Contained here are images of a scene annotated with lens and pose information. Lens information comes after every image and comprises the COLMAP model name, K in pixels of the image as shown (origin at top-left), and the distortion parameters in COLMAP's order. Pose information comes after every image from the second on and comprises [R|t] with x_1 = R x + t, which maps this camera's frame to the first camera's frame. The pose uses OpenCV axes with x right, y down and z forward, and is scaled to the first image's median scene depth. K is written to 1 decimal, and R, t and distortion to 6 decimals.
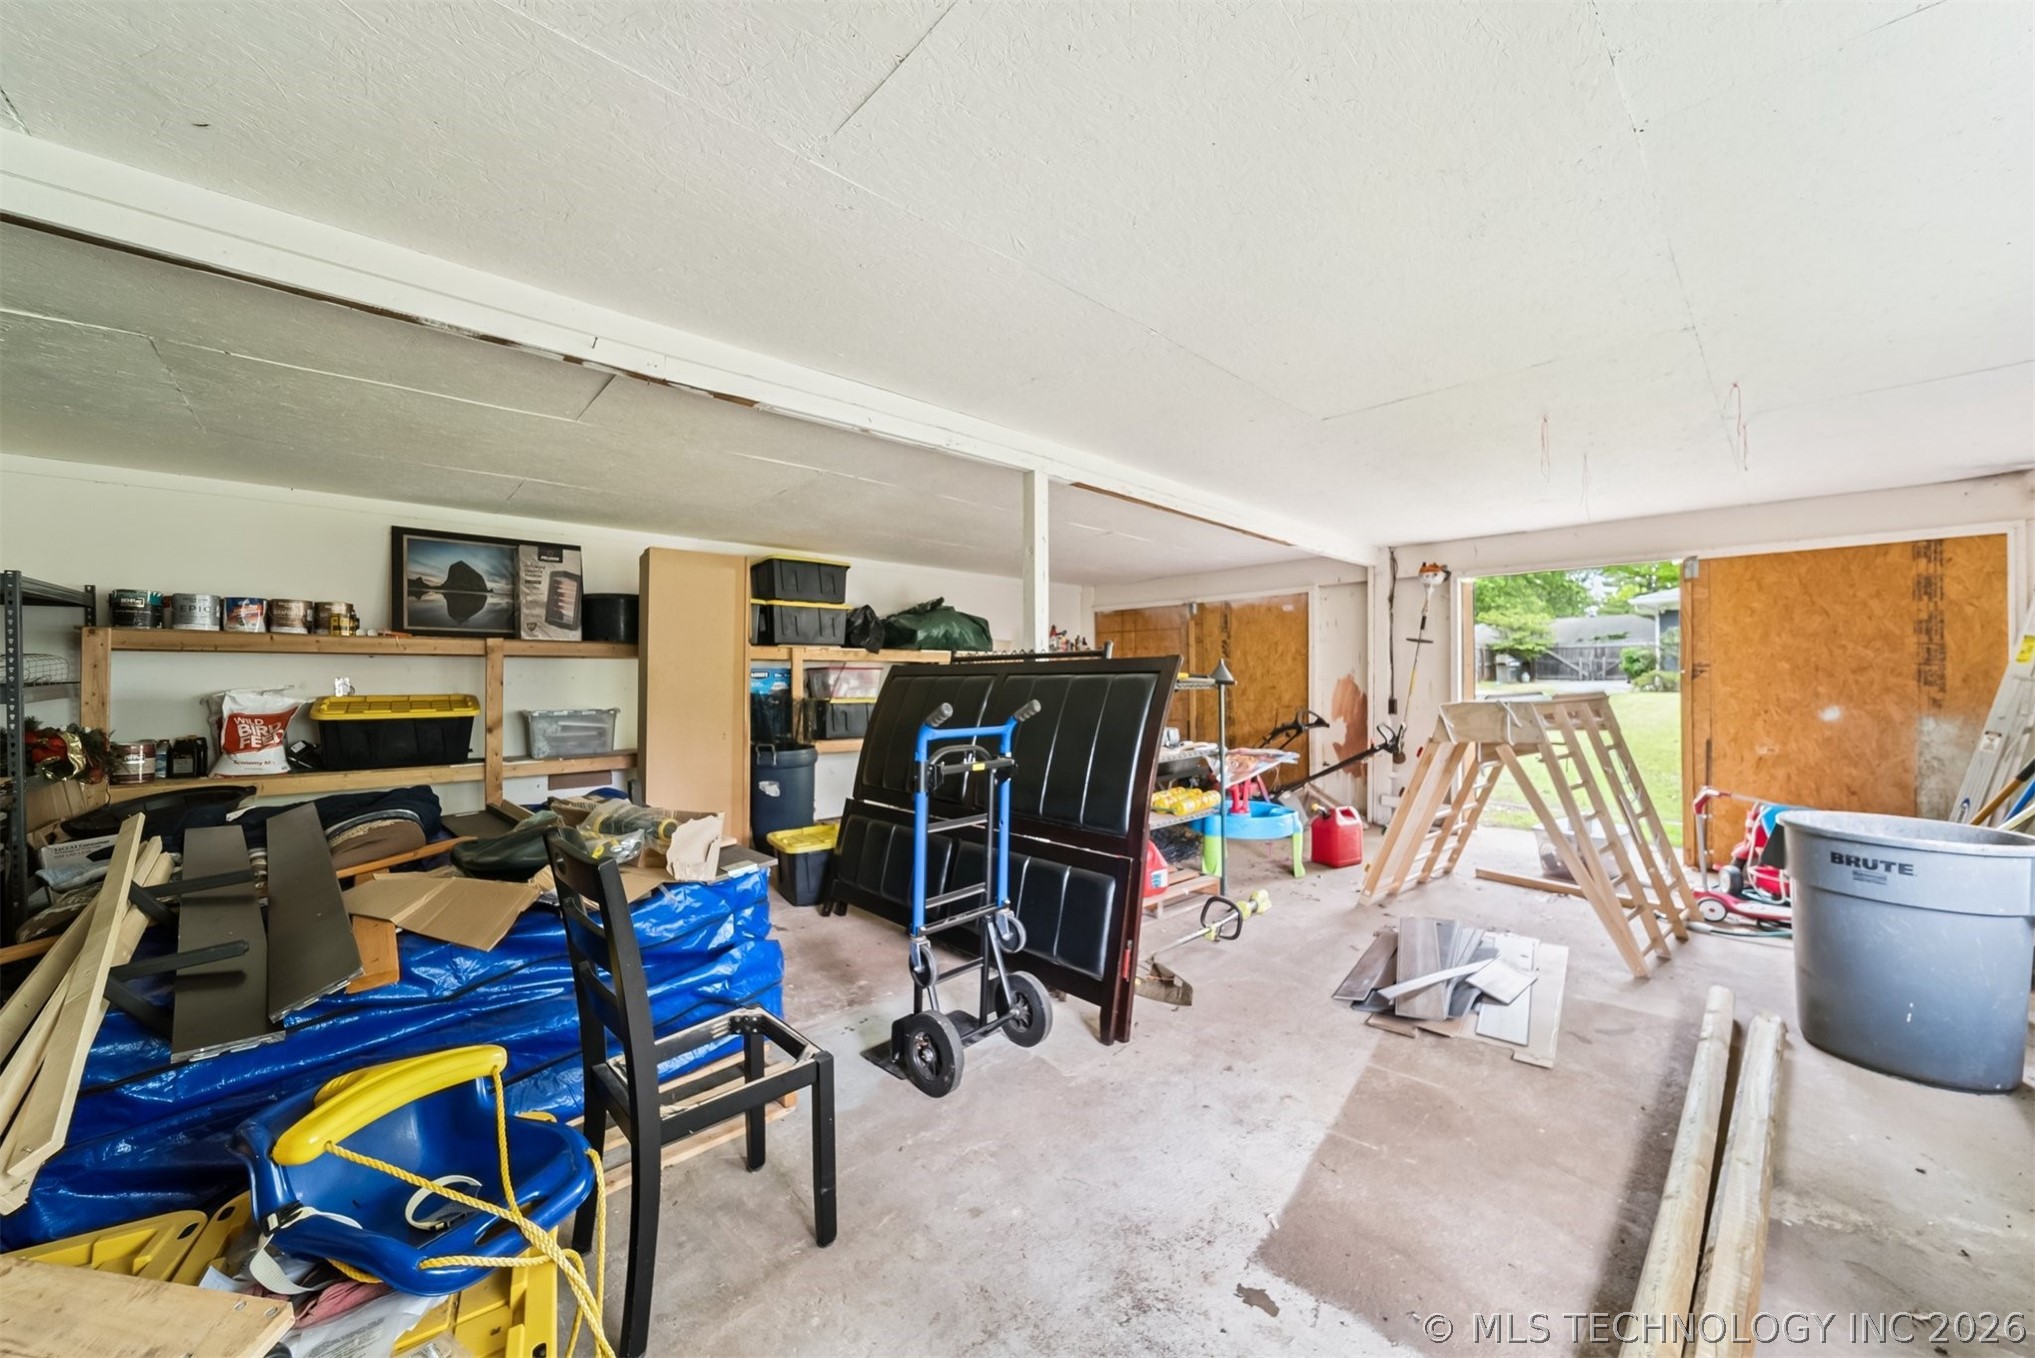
lens RADIAL K [[731.6, 0, 1018.4], [0, 731.6, 686.5], [0, 0, 1]] dist [-0.000841, -0.000292]
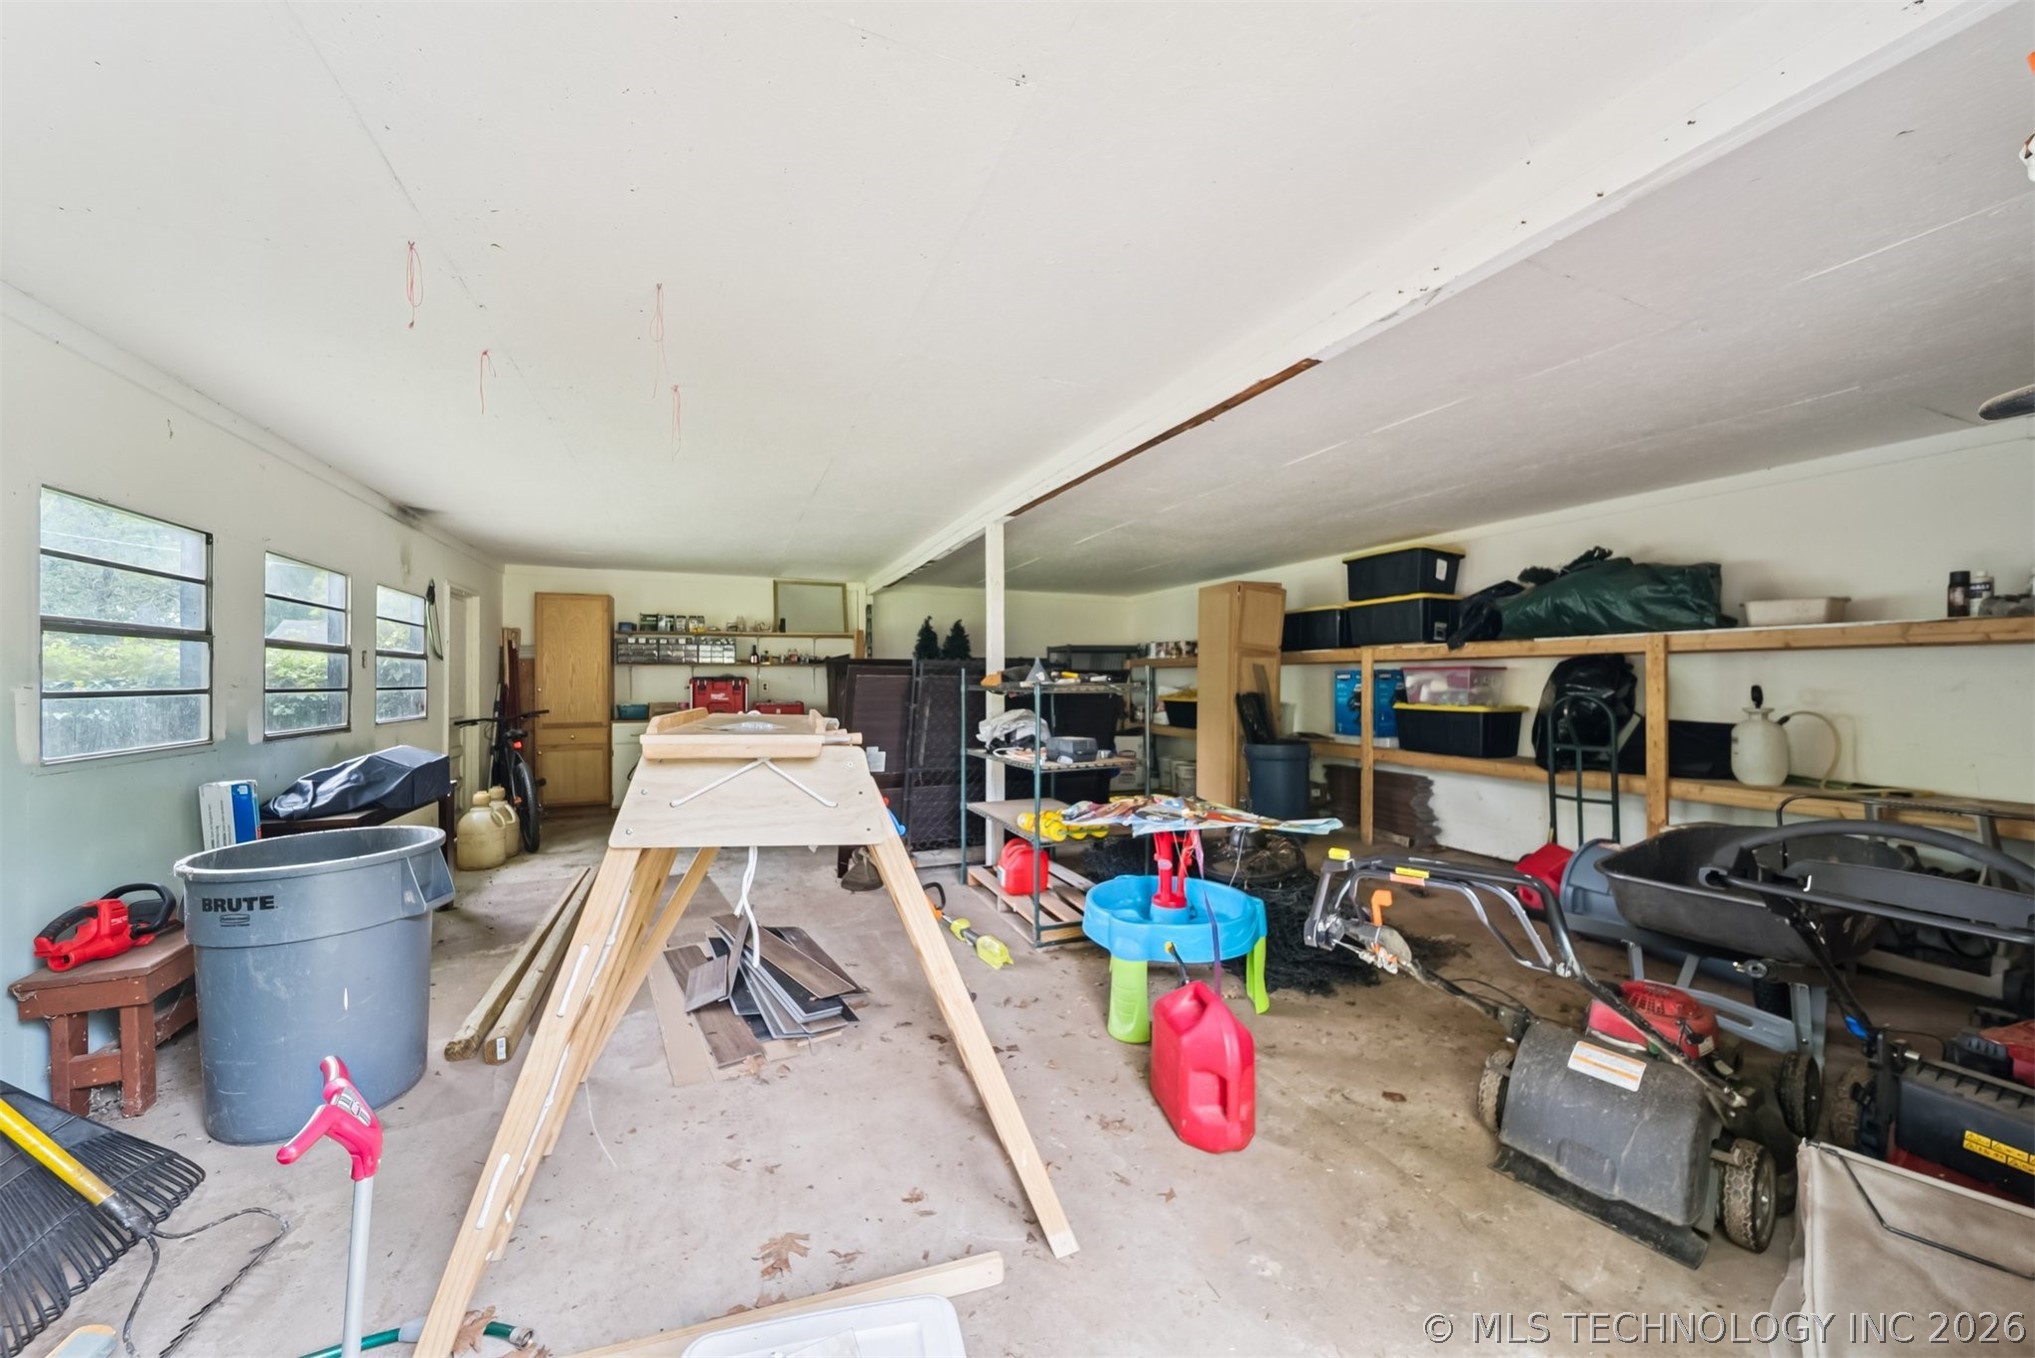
lens RADIAL K [[731.6, 0, 1018.4], [0, 731.6, 686.5], [0, 0, 1]] dist [-0.000841, -0.000292]
pose [[-0.388236, 0.006413, -0.921538, 0.720456], [-0.018533, 0.999719, 0.014765, -0.008864], [0.921374, 0.022811, -0.388008, 0.913103]]
